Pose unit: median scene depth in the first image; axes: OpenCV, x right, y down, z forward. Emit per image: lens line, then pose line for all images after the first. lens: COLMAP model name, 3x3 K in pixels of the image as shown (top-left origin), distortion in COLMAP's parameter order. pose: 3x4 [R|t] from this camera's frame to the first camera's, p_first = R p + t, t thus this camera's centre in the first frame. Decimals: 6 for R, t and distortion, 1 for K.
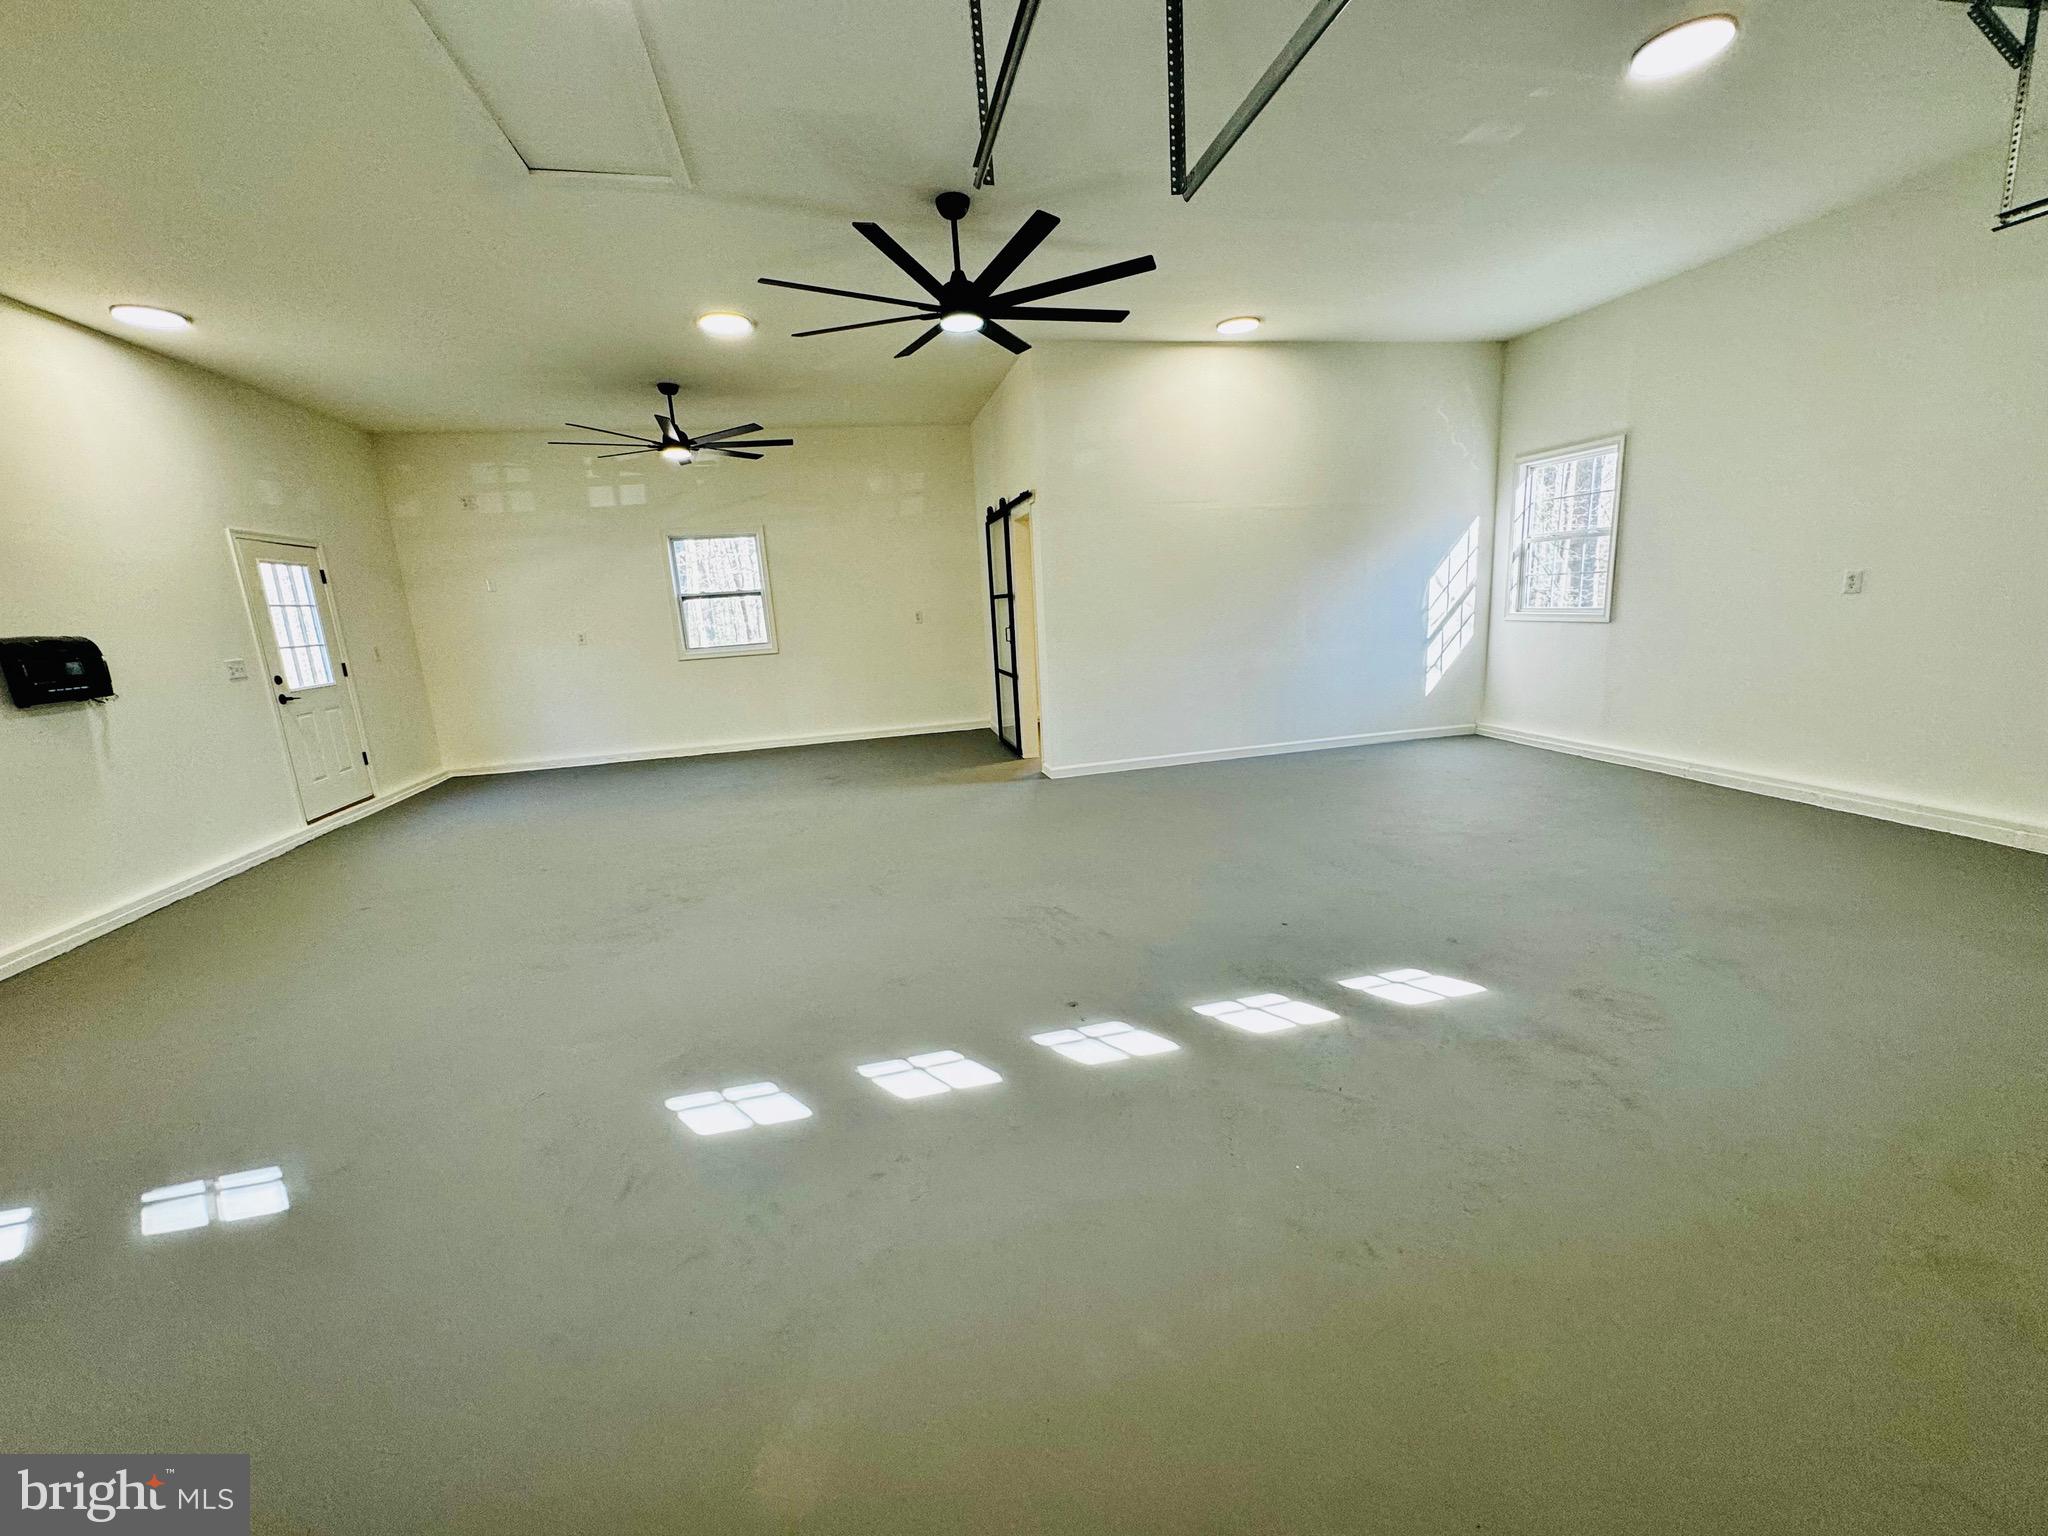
lens RADIAL K [[813.5, 0, 1028.1], [0, 813.5, 760.5], [0, 0, 1]] dist [-0.002182, 0.000332]
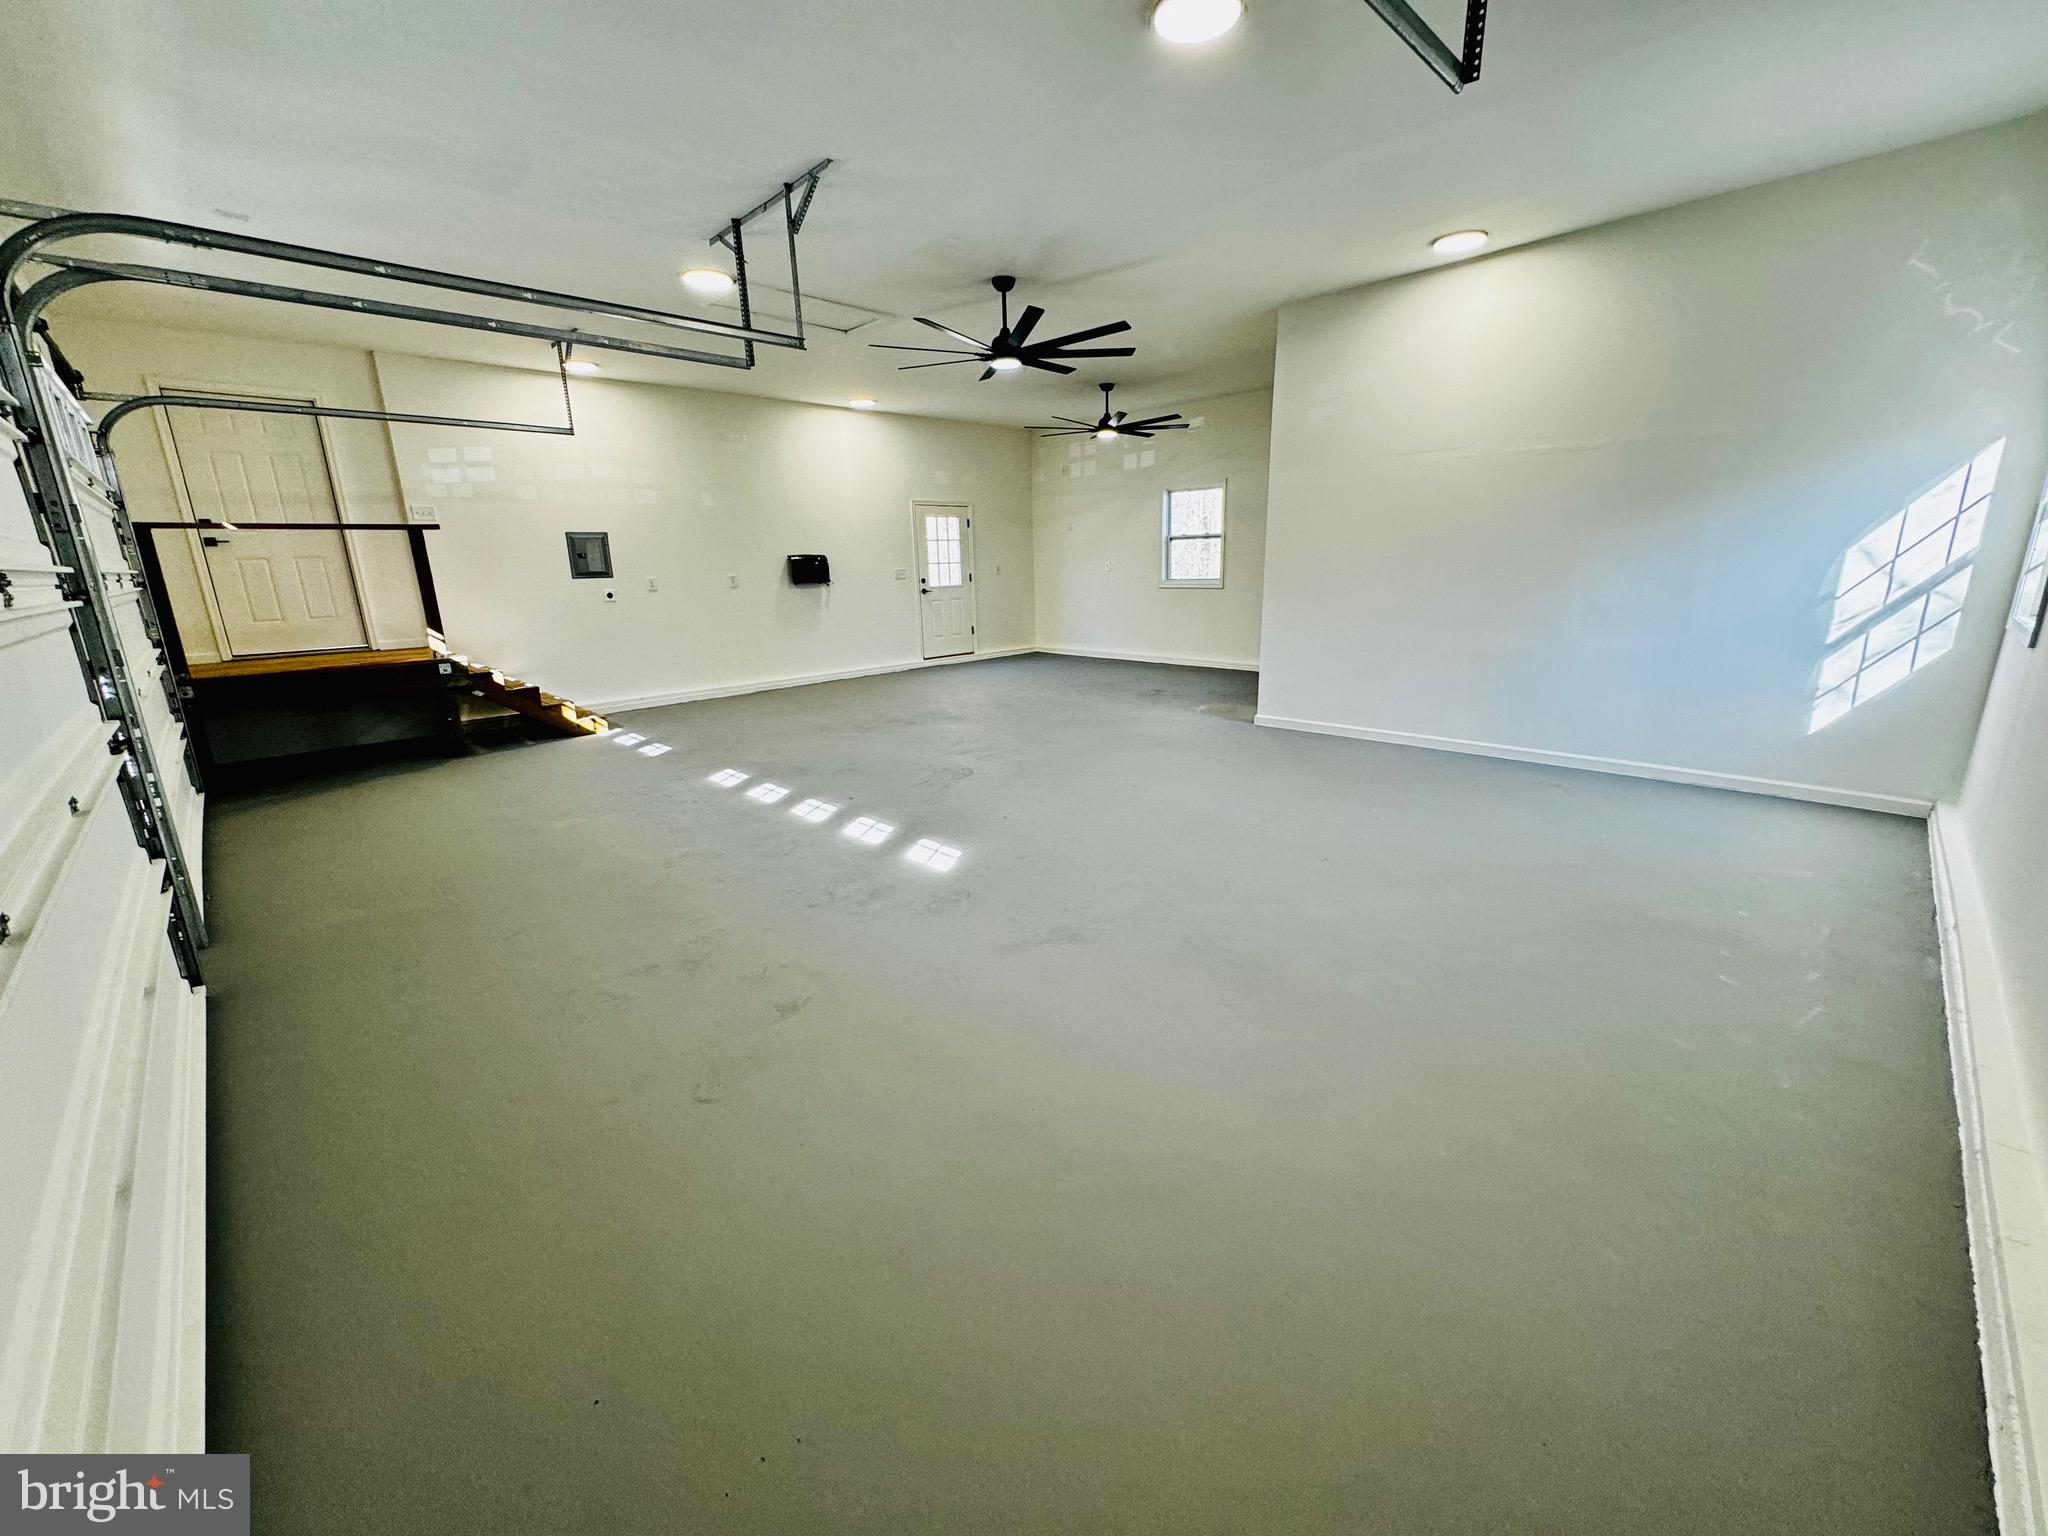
lens RADIAL K [[813.5, 0, 1037.3], [0, 813.5, 764.8], [0, 0, 1]] dist [-0.002182, 0.000332]
pose [[0.534010, 0.253474, -0.806588, 0.701988], [-0.174415, 0.966509, 0.188256, -0.072032], [0.827292, 0.040151, 0.560335, 0.146765]]
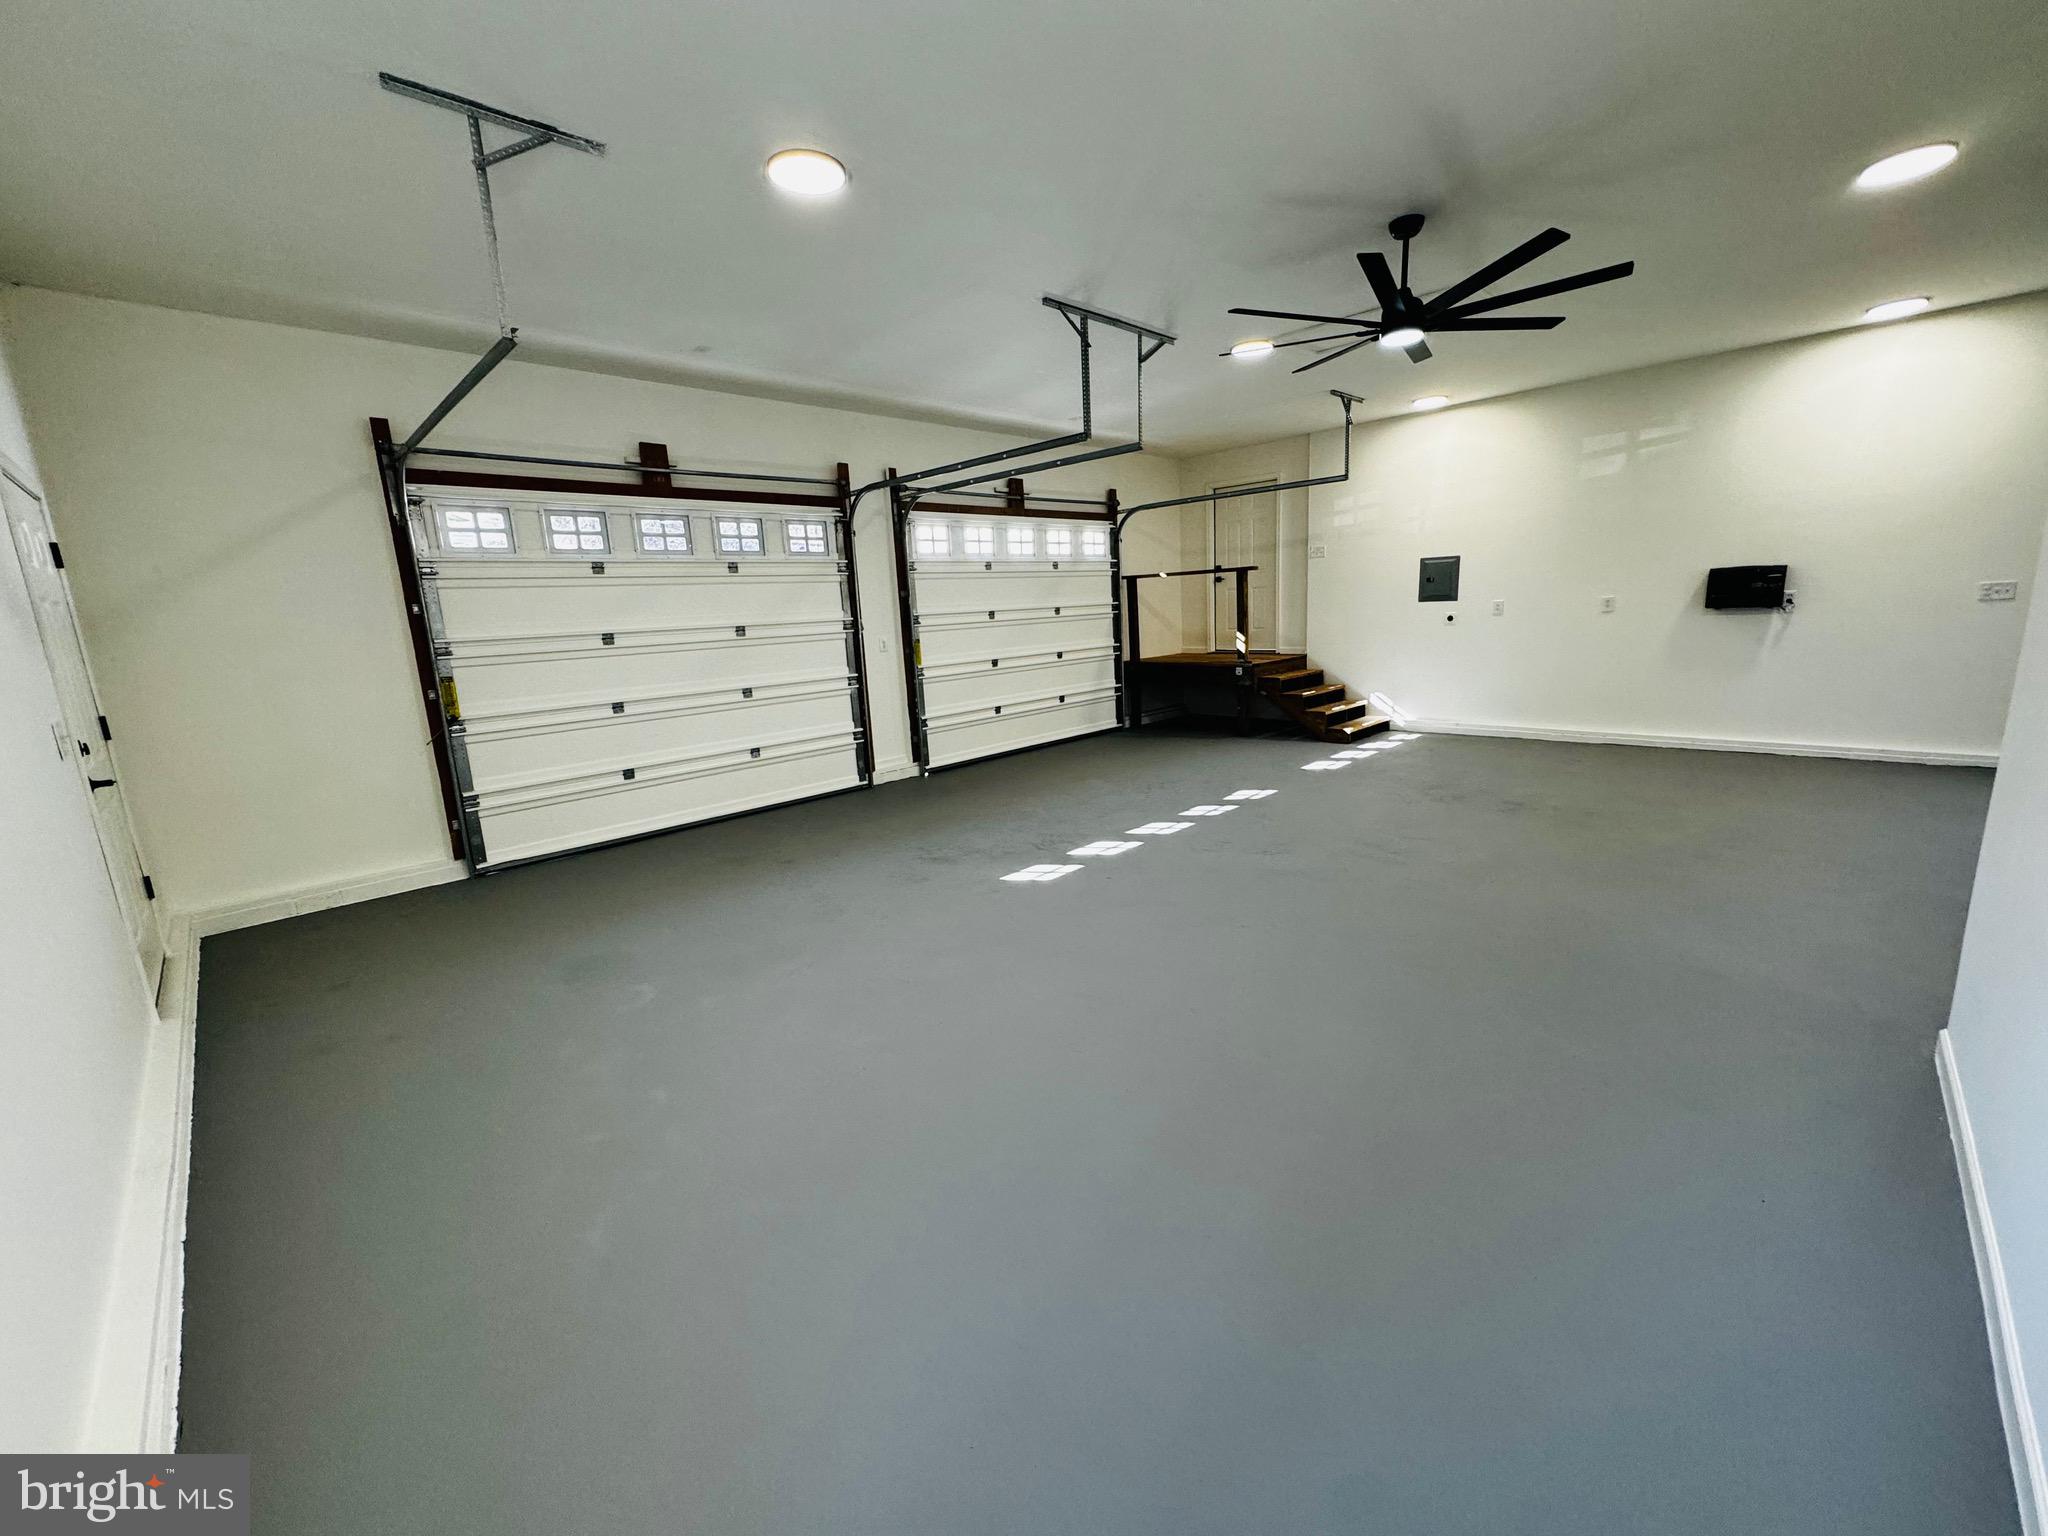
lens RADIAL K [[813.5, 0, 1022.6], [0, 813.5, 774.7], [0, 0, 1]] dist [-0.002182, 0.000332]
pose [[-0.841717, 0.206094, -0.499037, 0.518136], [-0.008156, 0.919322, 0.393422, -0.240566], [0.539857, 0.335220, -0.772128, 0.981959]]
